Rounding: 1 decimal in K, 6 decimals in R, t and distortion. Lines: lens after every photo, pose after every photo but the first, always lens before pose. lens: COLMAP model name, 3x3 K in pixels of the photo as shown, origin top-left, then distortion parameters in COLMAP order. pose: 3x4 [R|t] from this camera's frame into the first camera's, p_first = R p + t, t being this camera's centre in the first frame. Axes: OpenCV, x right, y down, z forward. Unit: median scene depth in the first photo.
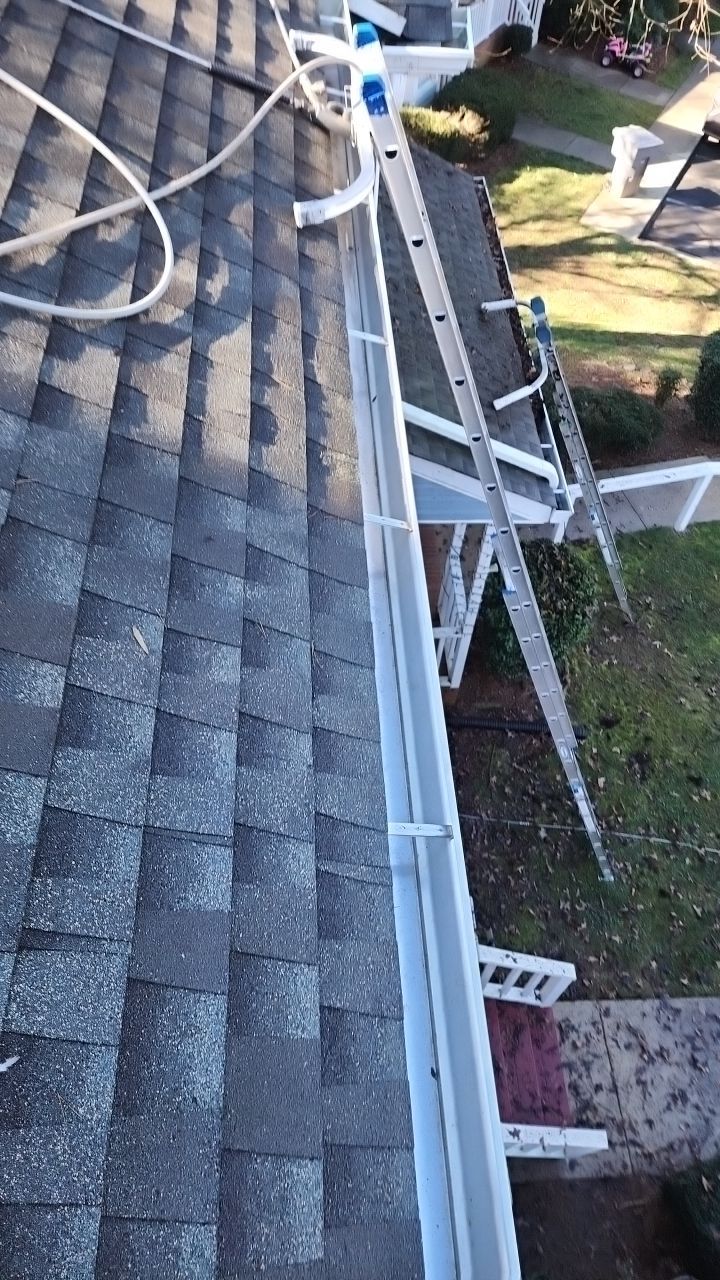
lens RADIAL K [[840.9, 0, 375.3], [0, 840.9, 646.9], [0, 0, 1]] dist [0.087006, -0.069196]
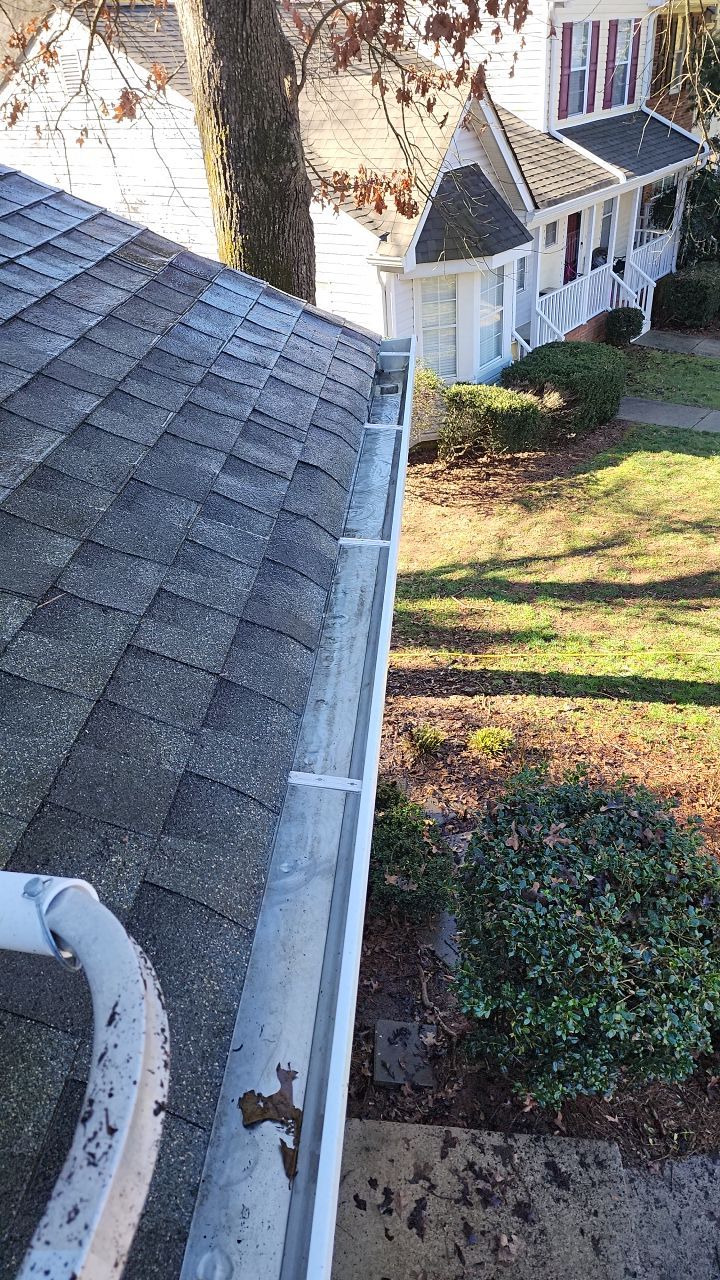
lens RADIAL K [[840.9, 0, 375.3], [0, 840.9, 646.9], [0, 0, 1]] dist [0.087006, -0.069196]
pose [[0.983302, -0.027443, -0.179901, 0.086985], [-0.034443, 0.942632, -0.332053, -0.167641], [0.178693, 0.332705, 0.925946, 0.380453]]
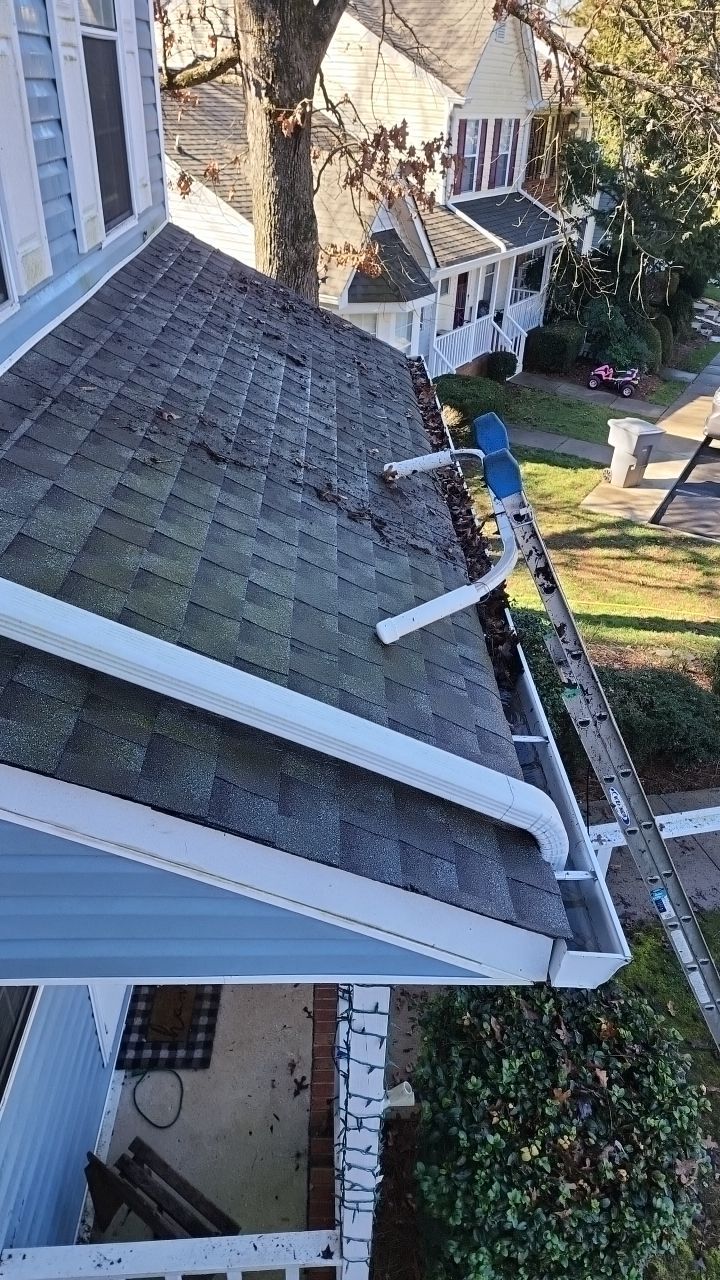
lens RADIAL K [[840.9, 0, 375.3], [0, 840.9, 646.9], [0, 0, 1]] dist [0.087006, -0.069196]
pose [[0.999598, -0.004419, -0.027991, 0.056319], [-0.006007, 0.932282, -0.361681, -0.054710], [0.027694, 0.361704, 0.931881, 0.247822]]
